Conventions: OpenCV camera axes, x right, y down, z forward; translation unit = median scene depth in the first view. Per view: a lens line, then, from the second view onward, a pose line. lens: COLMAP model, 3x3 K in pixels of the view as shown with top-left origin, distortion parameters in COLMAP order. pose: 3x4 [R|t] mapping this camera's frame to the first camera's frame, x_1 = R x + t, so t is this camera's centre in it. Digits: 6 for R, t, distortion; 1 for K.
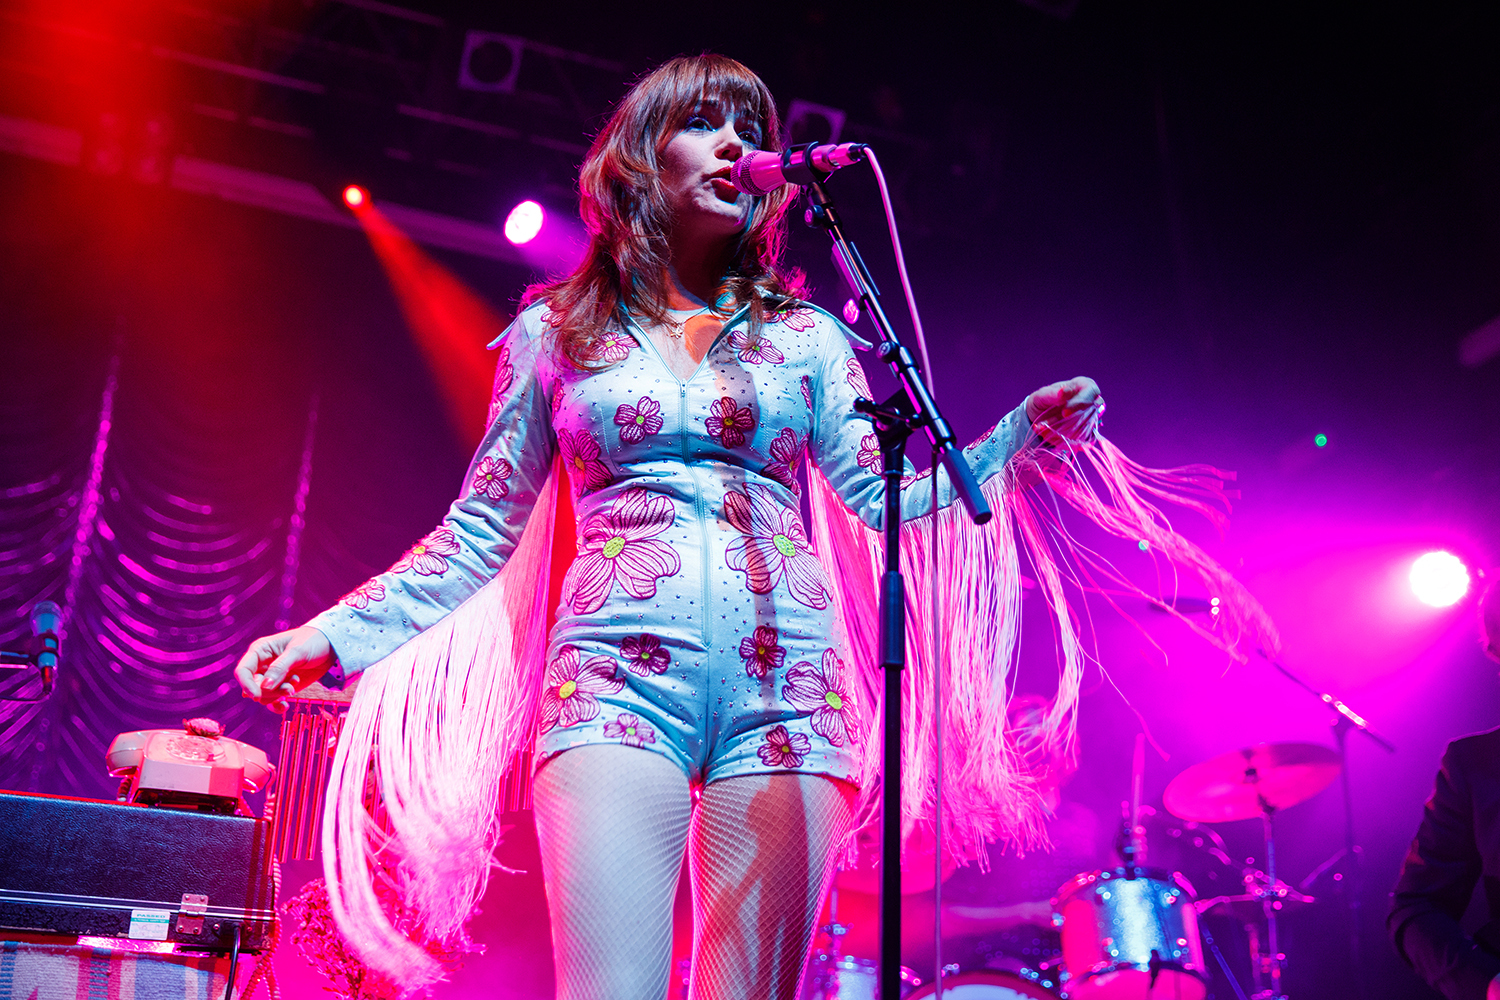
lens RADIAL K [[1863.1, 0, 742.2], [0, 1863.1, 494.4], [0, 0, 1]] dist [0.064042, 0.036740]
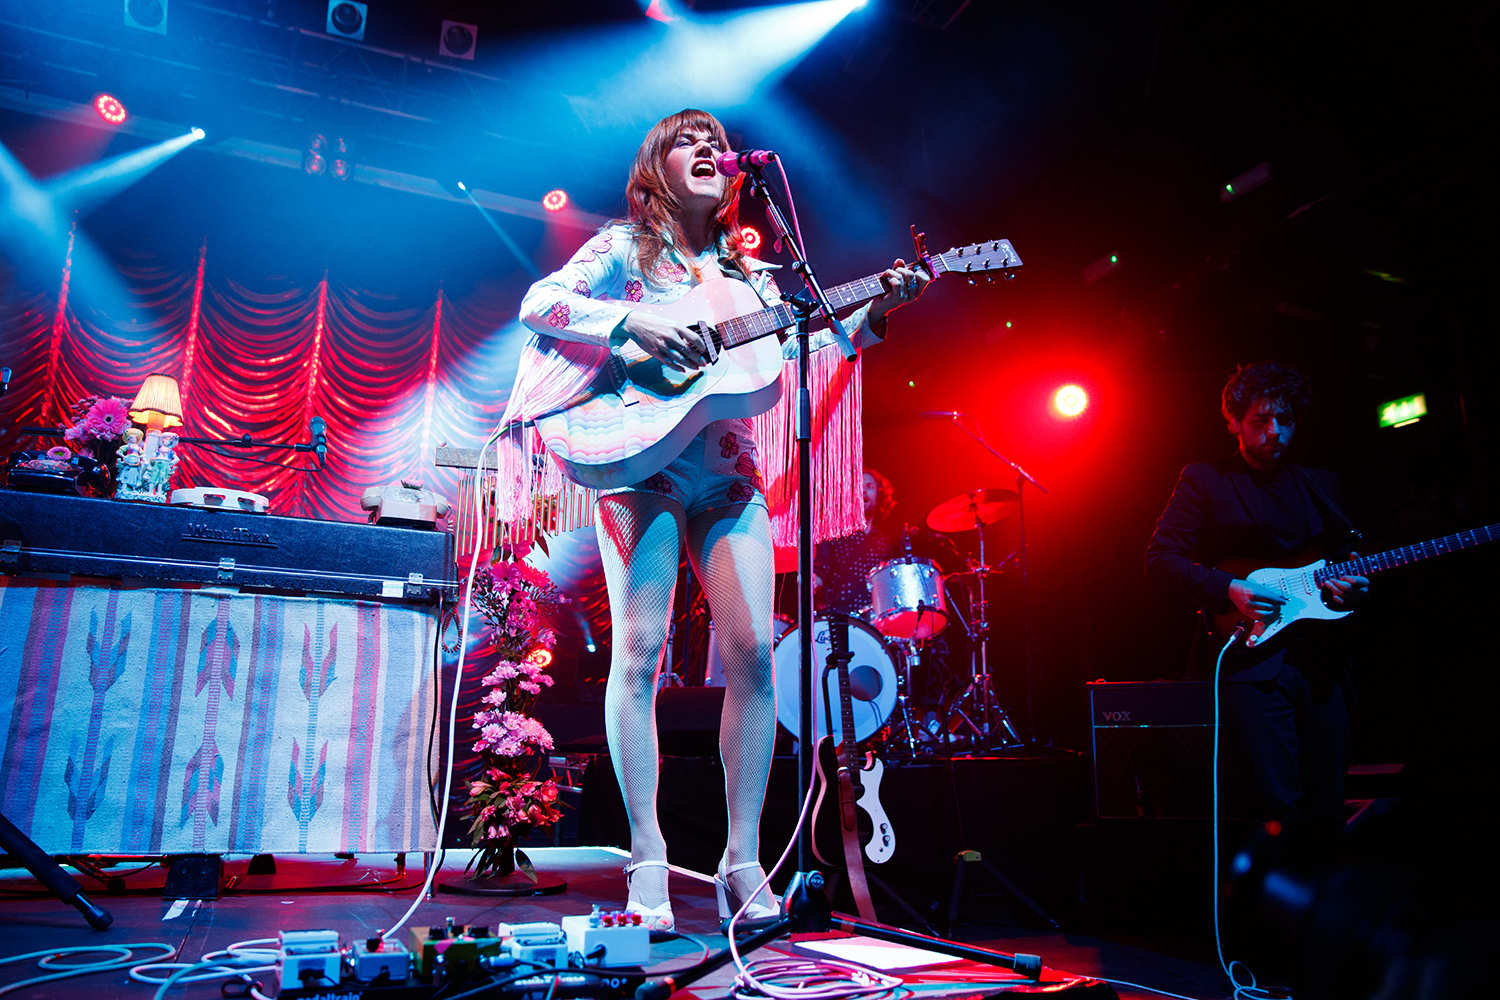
lens RADIAL K [[1067.7, 0, 738.7], [0, 1067.7, 500.7], [0, 0, 1]] dist [-0.106860, 0.085634]
pose [[0.998247, -0.015267, 0.057179, -0.029108], [0.007561, 0.991136, 0.132635, 0.006786], [-0.058697, -0.131970, 0.989514, -0.026003]]
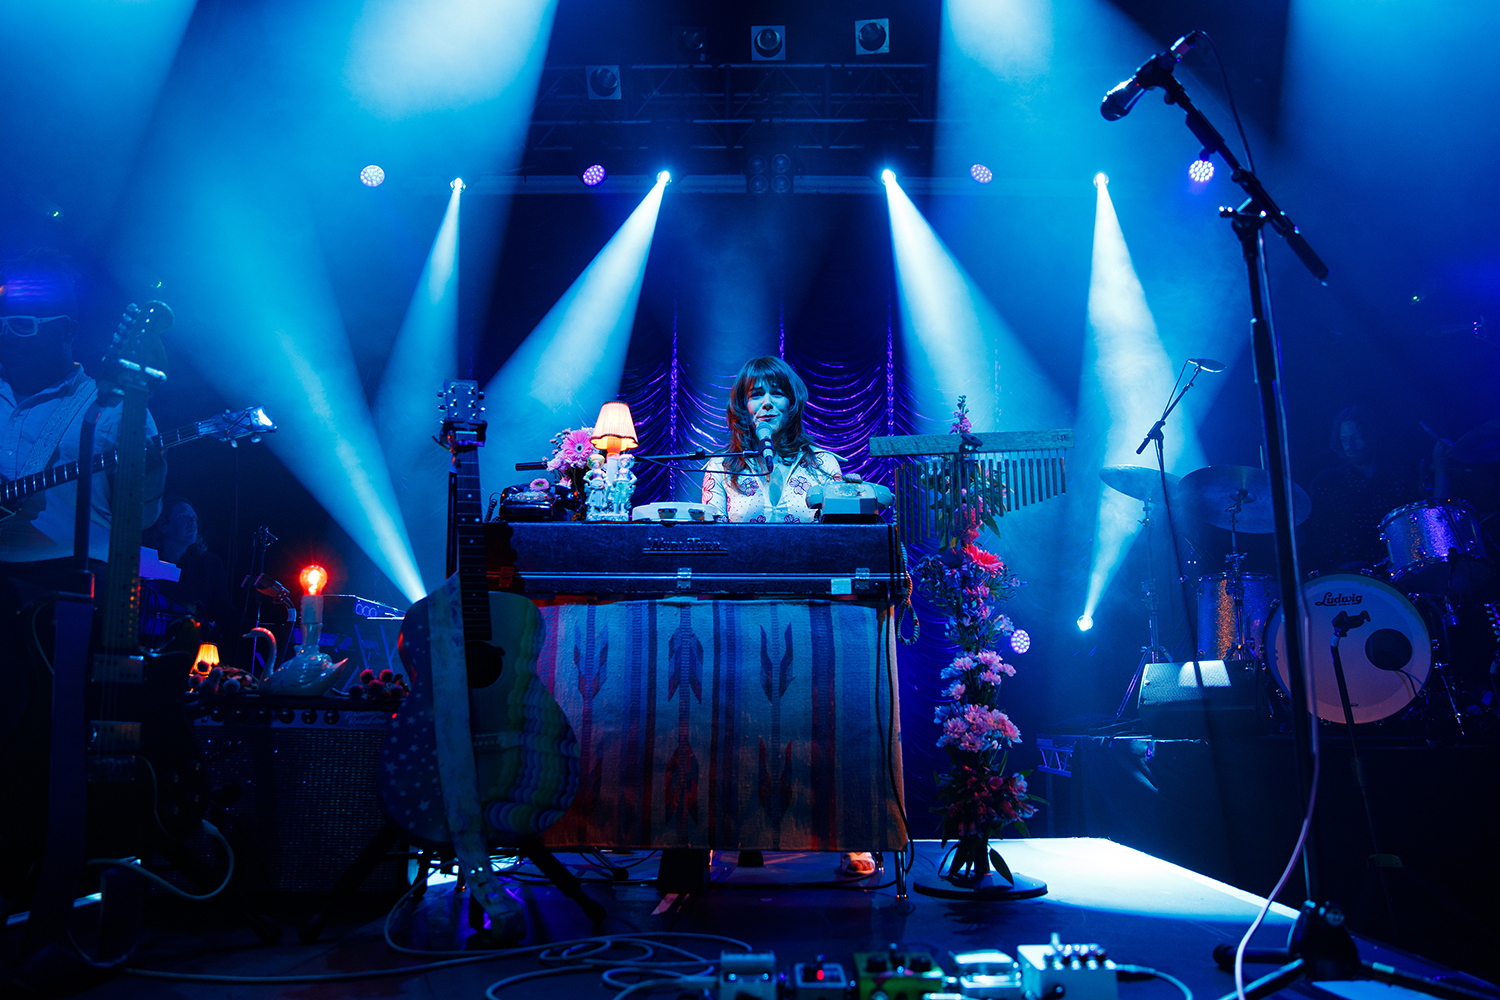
lens RADIAL K [[1048.3, 0, 773.9], [0, 1048.3, 483.3], [0, 0, 1]] dist [-0.104350, 0.078654]
pose [[0.928757, -0.117400, -0.351608, -0.005074], [0.163105, 0.981195, 0.103218, 0.012408], [0.332878, -0.153213, 0.930440, 0.039316]]
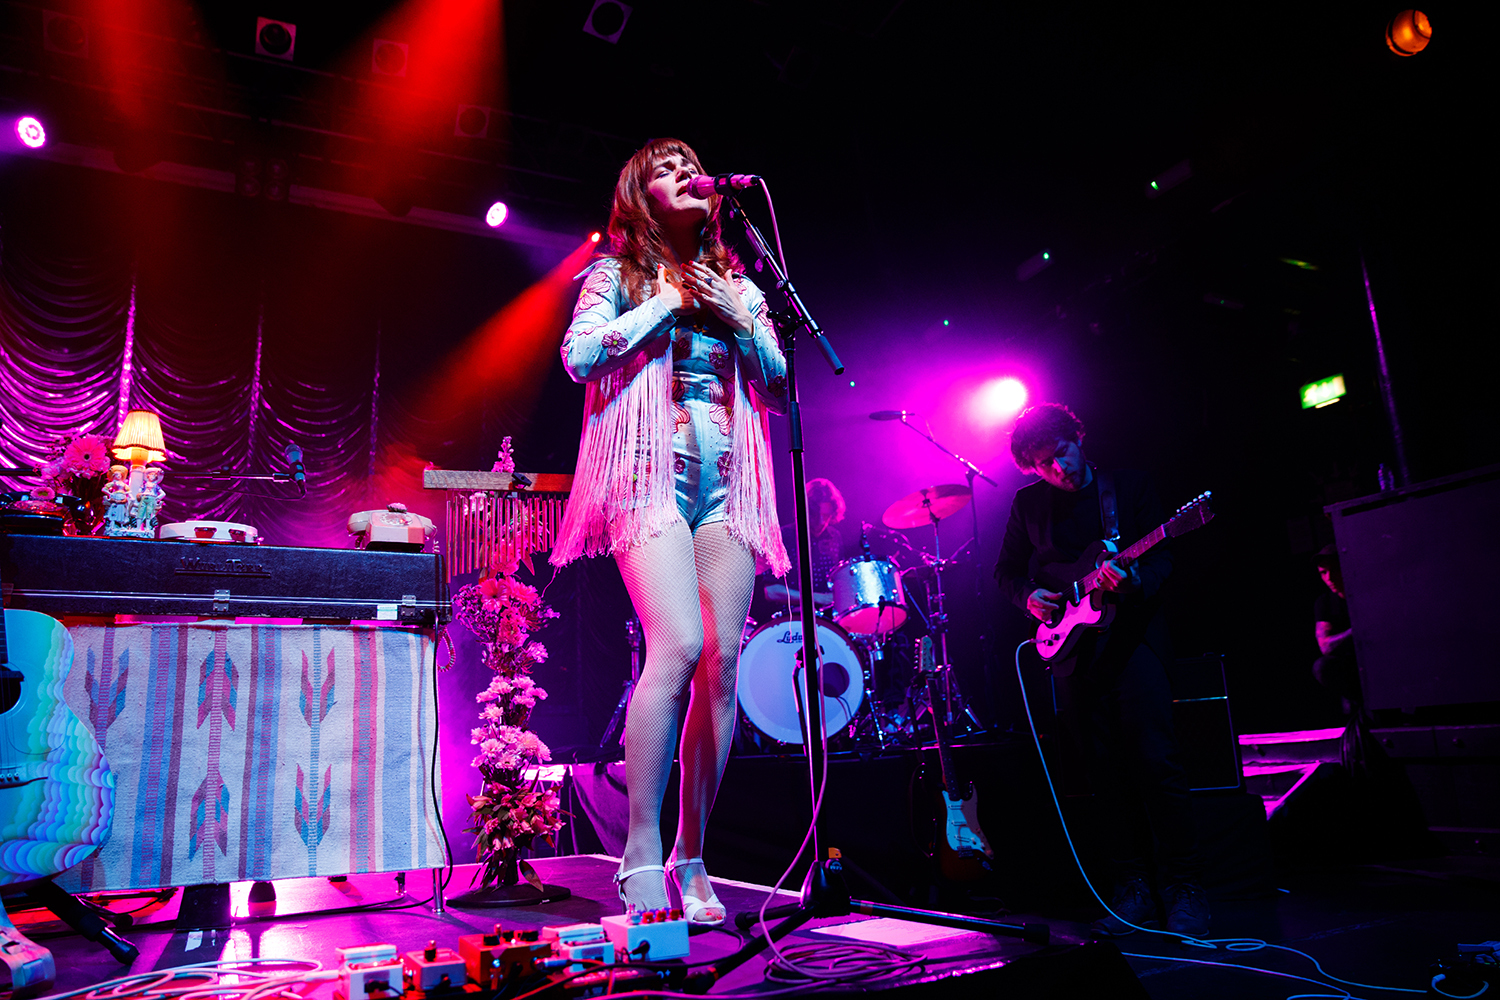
lens RADIAL K [[1067.7, 0, 738.7], [0, 1067.7, 500.7], [0, 0, 1]] dist [-0.106860, 0.085634]
pose [[0.991215, -0.060085, 0.117822, -0.071222], [0.044345, 0.990267, 0.131929, -0.003587], [-0.124602, -0.125545, 0.984232, -0.052413]]
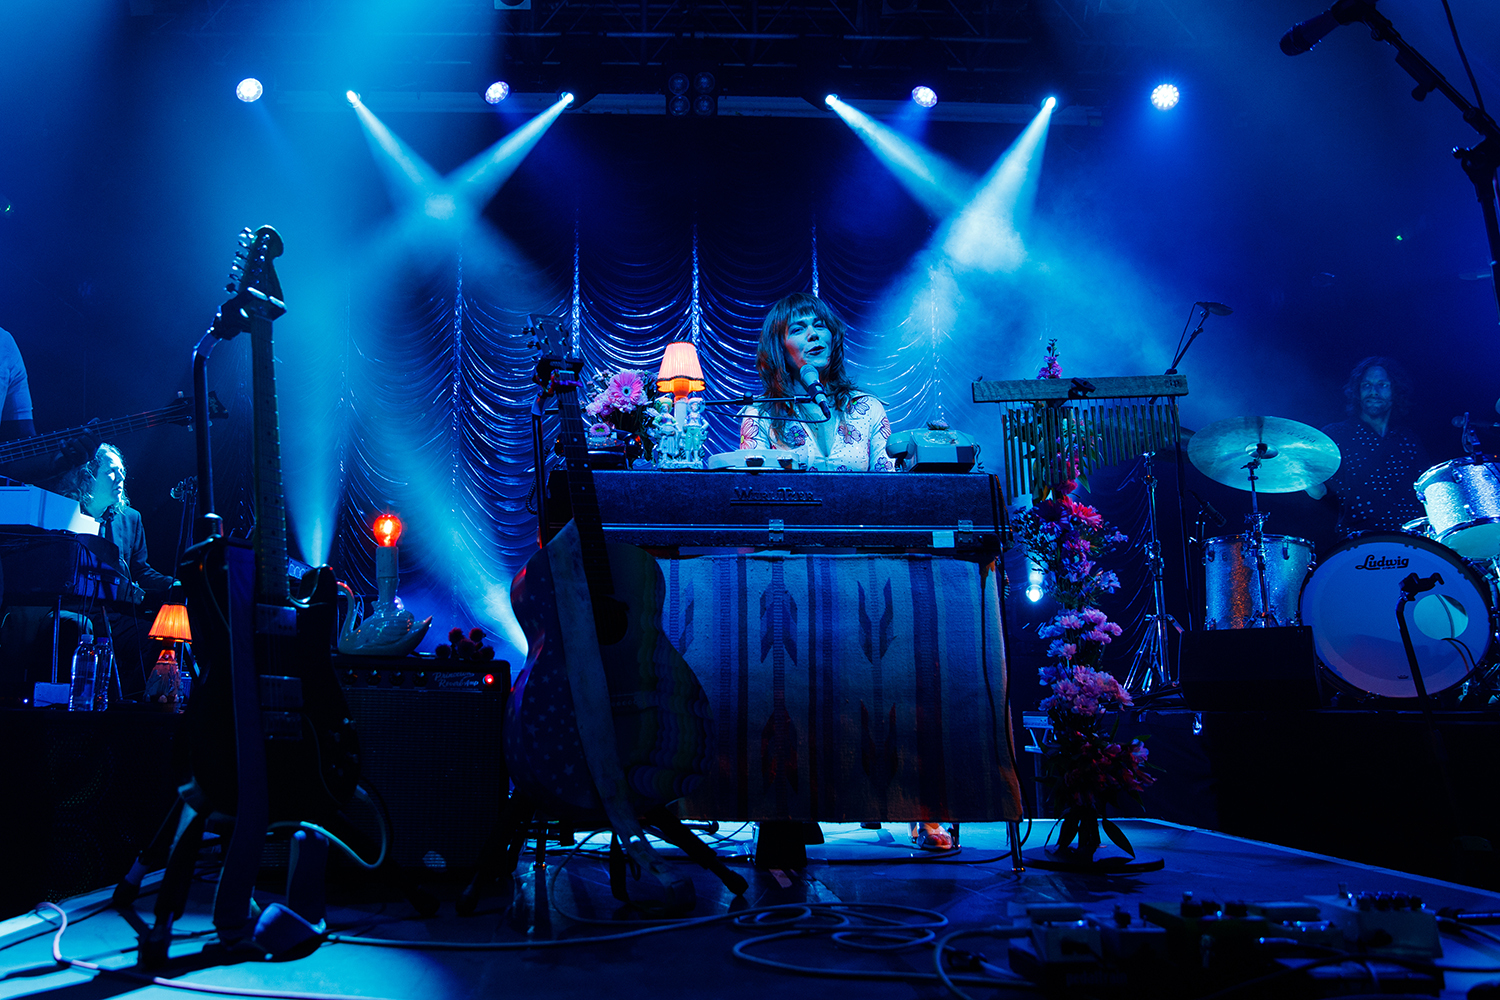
lens RADIAL K [[1189.3, 0, 617.0], [0, 1189.3, 411.3], [0, 0, 1]] dist [-0.125050, 0.111267]
pose [[0.933158, -0.118311, -0.339438, -0.179065], [0.154589, 0.984586, 0.081806, -0.017180], [0.324528, -0.128812, 0.937064, -0.074796]]
